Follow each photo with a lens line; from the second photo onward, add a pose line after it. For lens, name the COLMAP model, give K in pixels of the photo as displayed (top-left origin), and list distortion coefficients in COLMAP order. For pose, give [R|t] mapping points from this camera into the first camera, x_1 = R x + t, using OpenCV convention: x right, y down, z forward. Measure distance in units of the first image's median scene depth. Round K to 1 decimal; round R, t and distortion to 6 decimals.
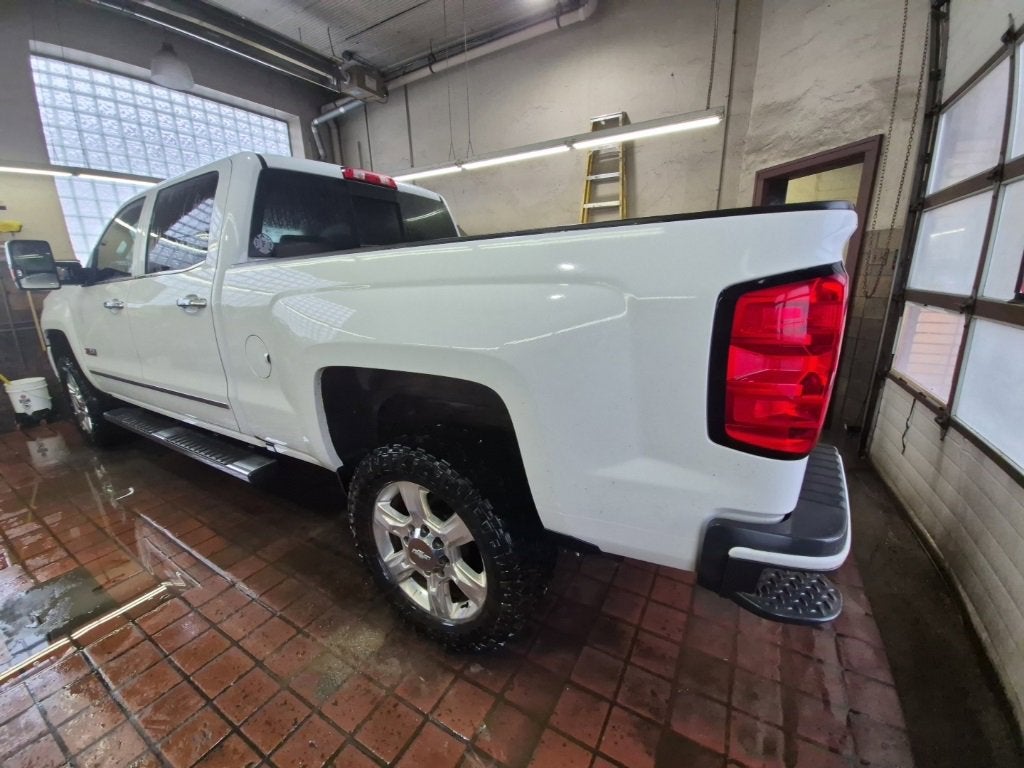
lens RADIAL K [[401.2, 0, 510.2], [0, 401.2, 398.2], [0, 0, 1]] dist [0.000094, -0.011994]
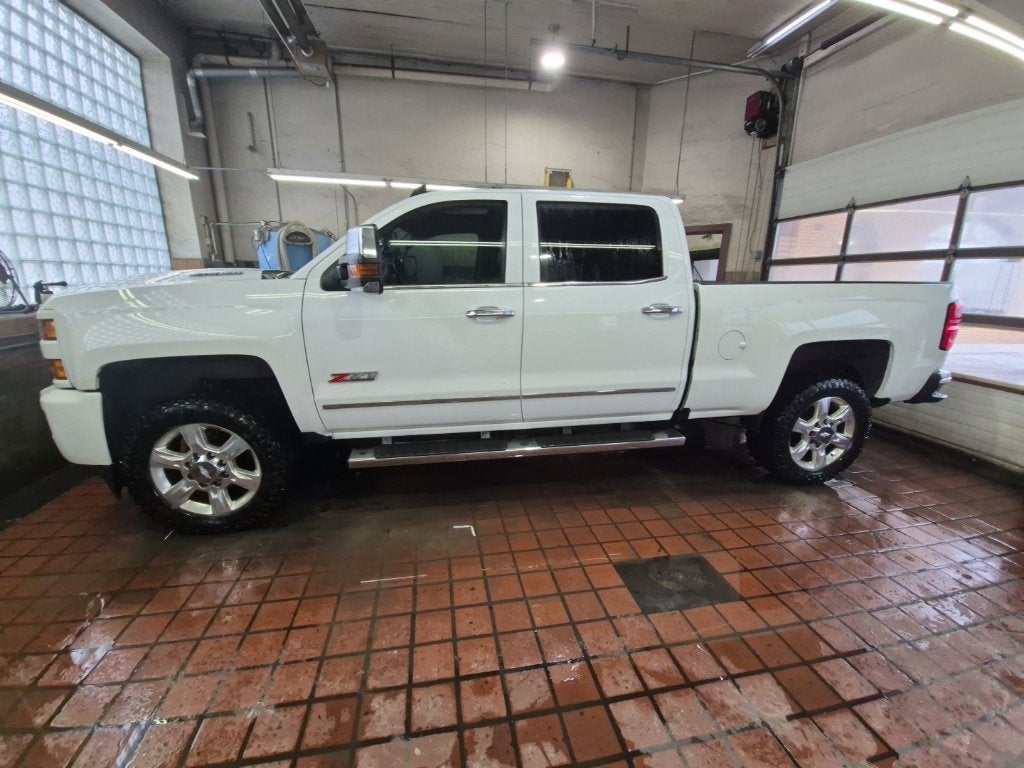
lens RADIAL K [[401.2, 0, 510.2], [0, 401.2, 398.2], [0, 0, 1]] dist [0.000094, -0.011994]
pose [[0.752955, -0.144363, 0.642042, -1.210298], [0.157424, 0.986828, 0.037268, -0.053276], [-0.638965, 0.073012, 0.765763, 0.213511]]
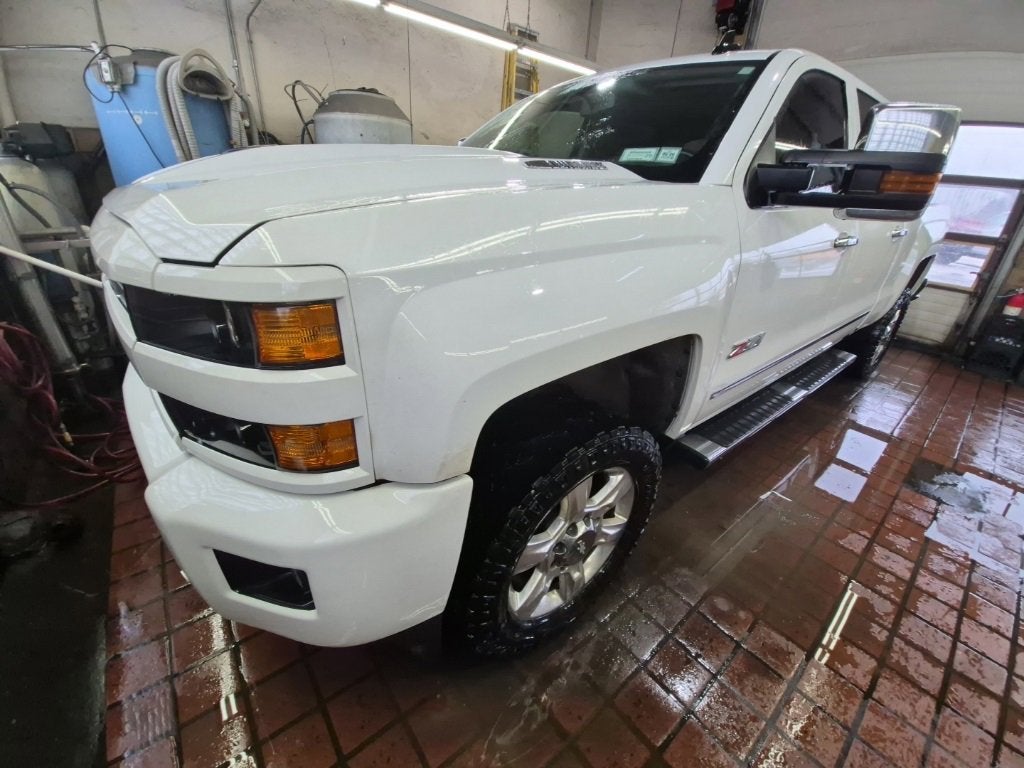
lens RADIAL K [[401.2, 0, 510.2], [0, 401.2, 398.2], [0, 0, 1]] dist [0.000094, -0.011994]
pose [[0.358623, -0.392569, 0.846923, -1.480624], [0.211376, 0.917857, 0.335944, -0.262863], [-0.909236, 0.058542, 0.412144, 0.967003]]
